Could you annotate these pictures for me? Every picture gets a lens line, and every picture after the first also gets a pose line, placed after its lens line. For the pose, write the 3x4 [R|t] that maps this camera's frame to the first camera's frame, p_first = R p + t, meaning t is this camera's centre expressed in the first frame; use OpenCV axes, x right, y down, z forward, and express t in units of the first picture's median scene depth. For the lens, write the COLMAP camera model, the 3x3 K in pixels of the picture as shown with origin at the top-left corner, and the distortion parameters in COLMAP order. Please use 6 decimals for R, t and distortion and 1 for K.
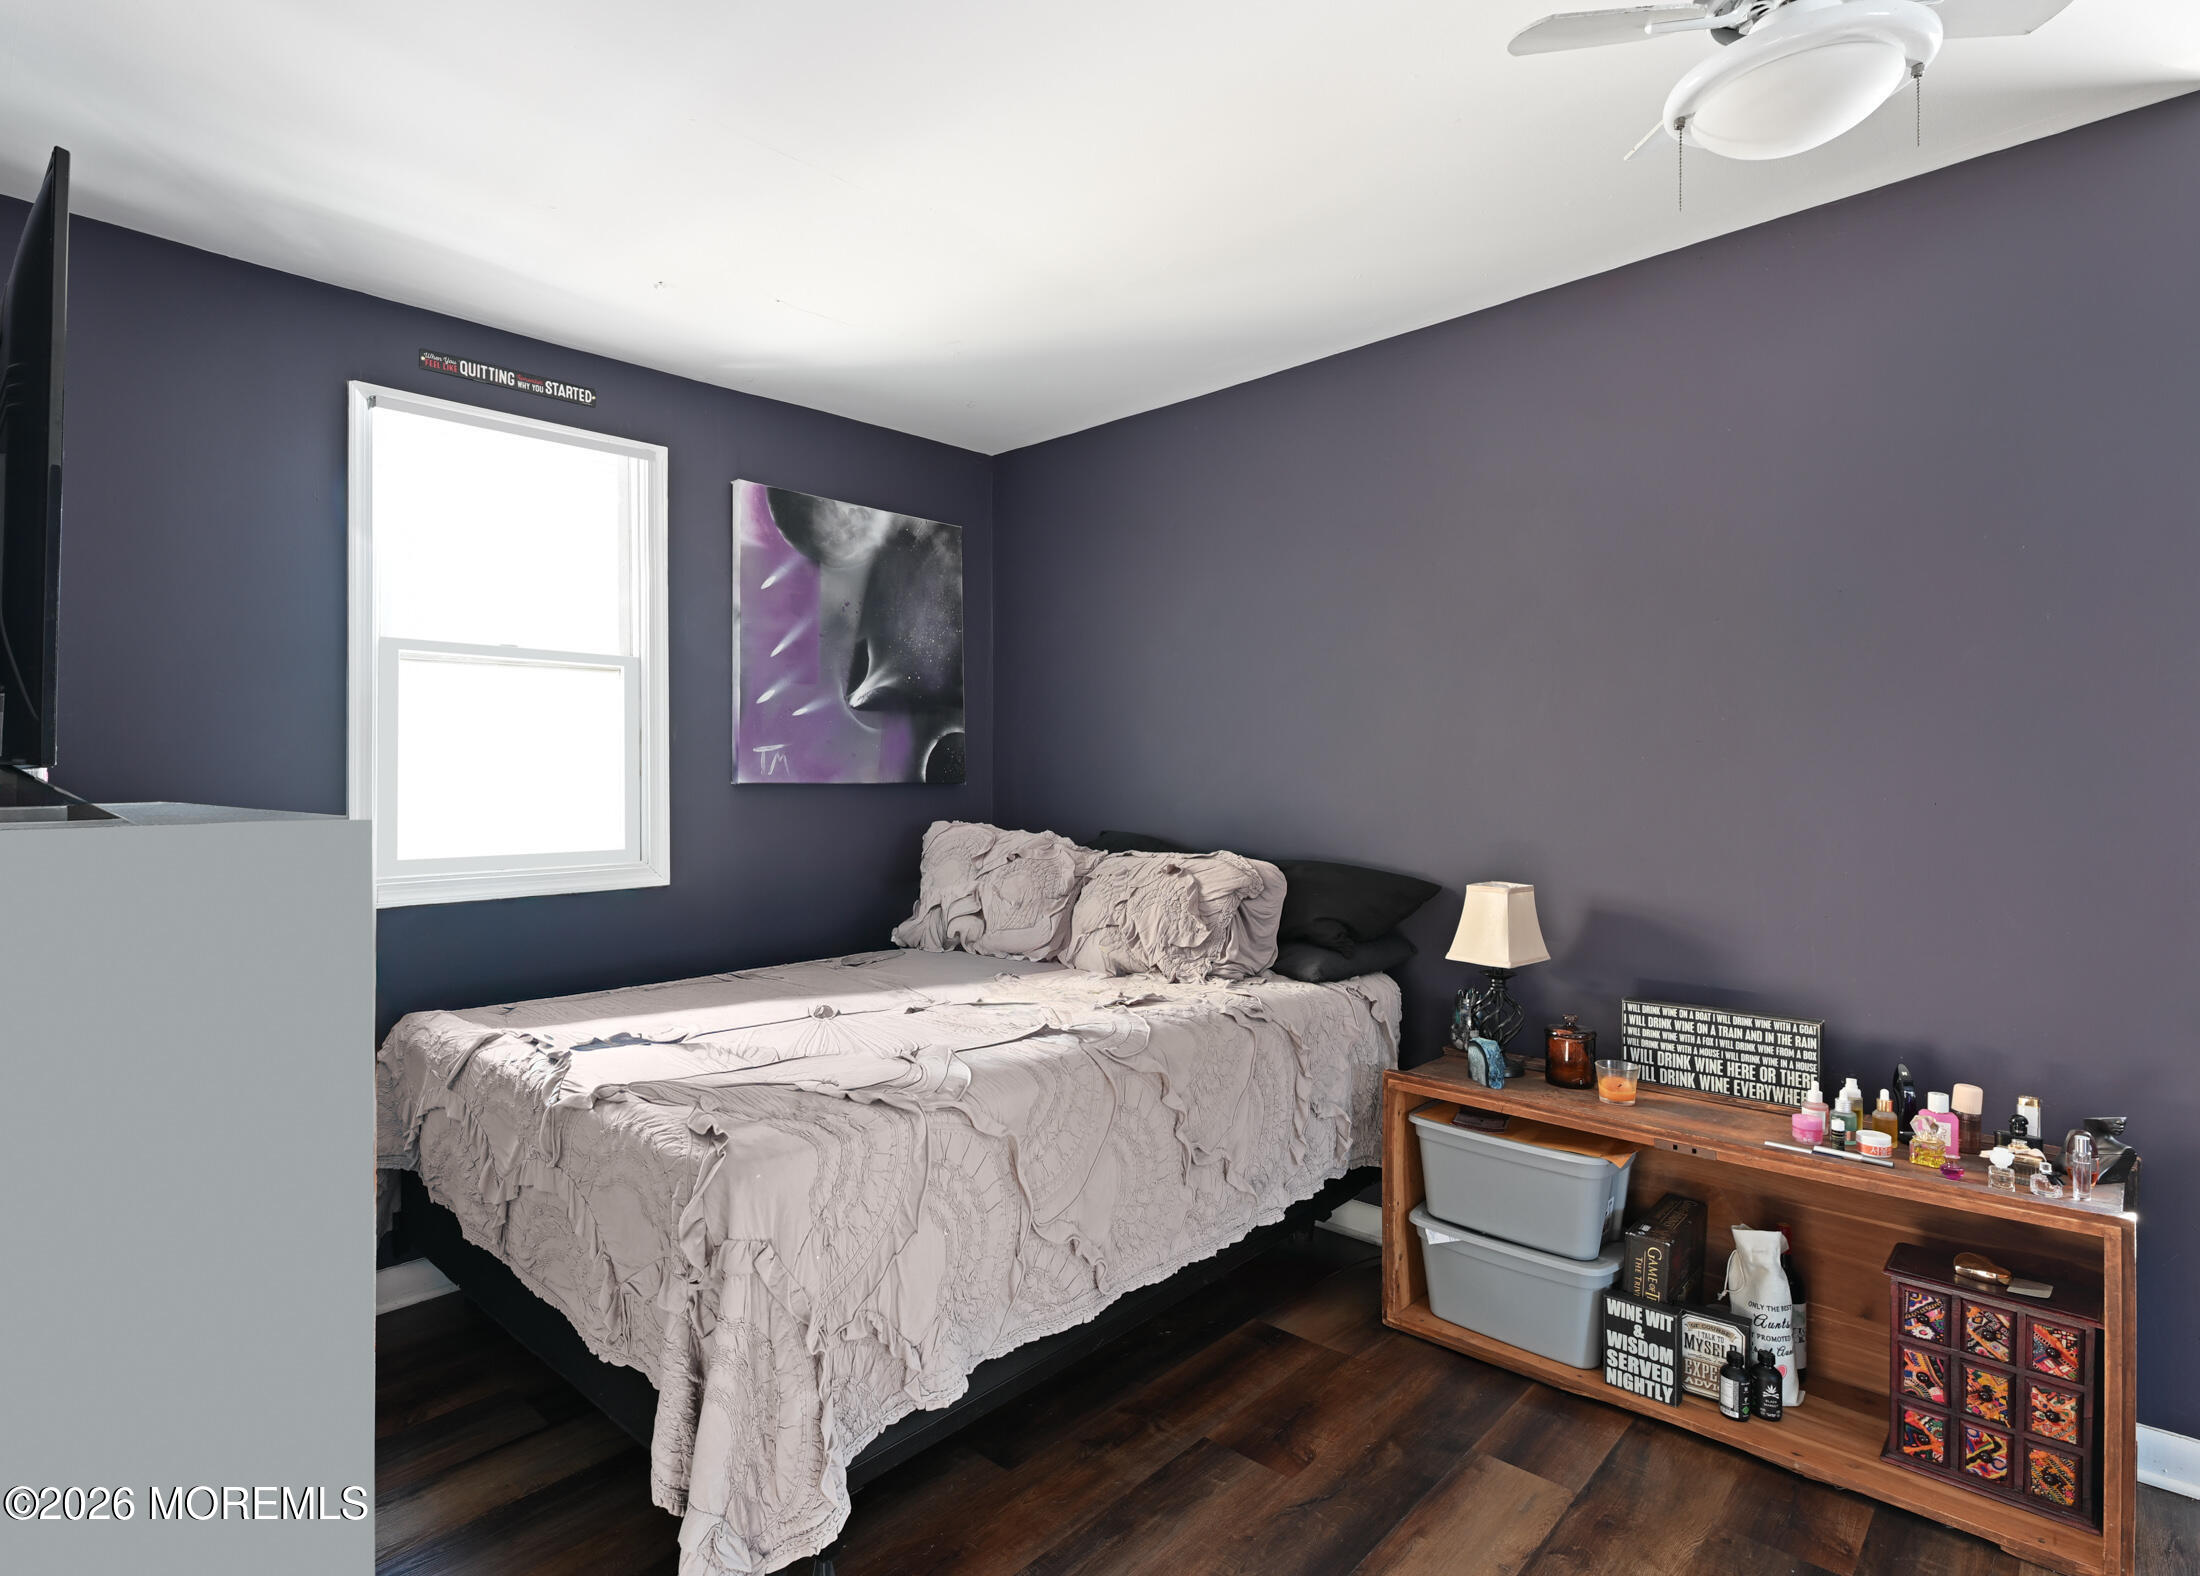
lens RADIAL K [[1131.8, 0, 1098.5], [0, 1131.8, 776.4], [0, 0, 1]] dist [-0.001079, -0.000501]
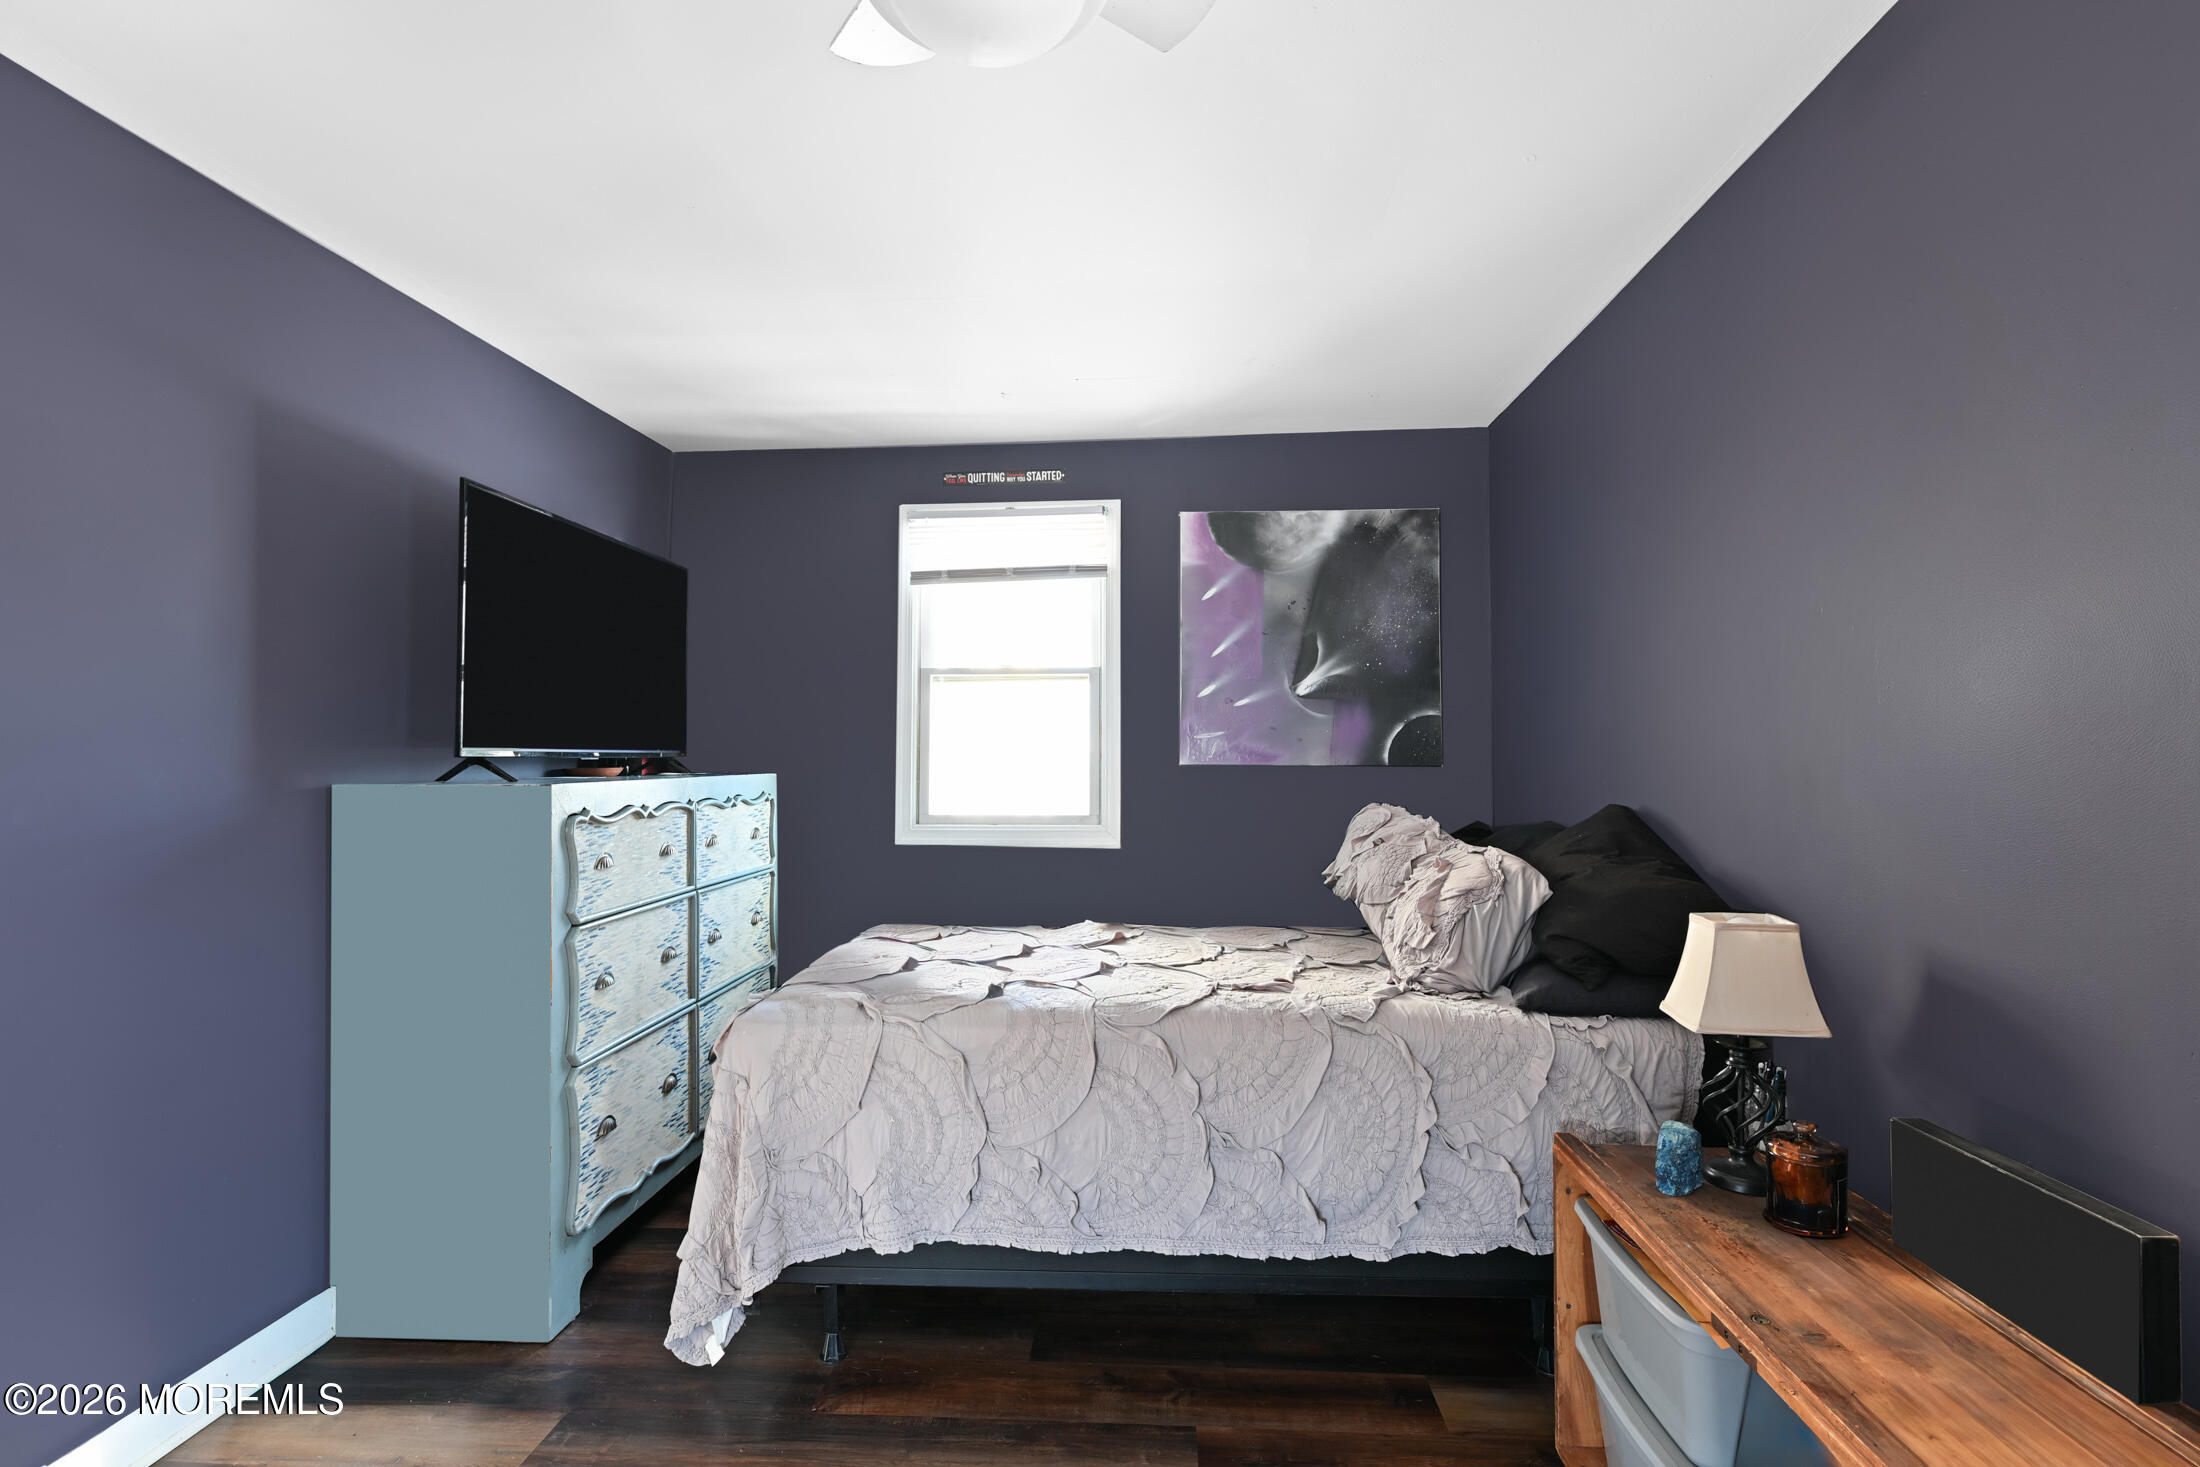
lens RADIAL K [[1070.9, 0, 1100.0], [0, 1070.9, 733.5], [0, 0, 1]] dist [-0.000526, -0.000066]
pose [[0.639622, -0.013997, -0.768562, 0.480748], [-0.000299, 0.999830, -0.018457, -0.005950], [0.768690, 0.012036, 0.639509, 0.201503]]
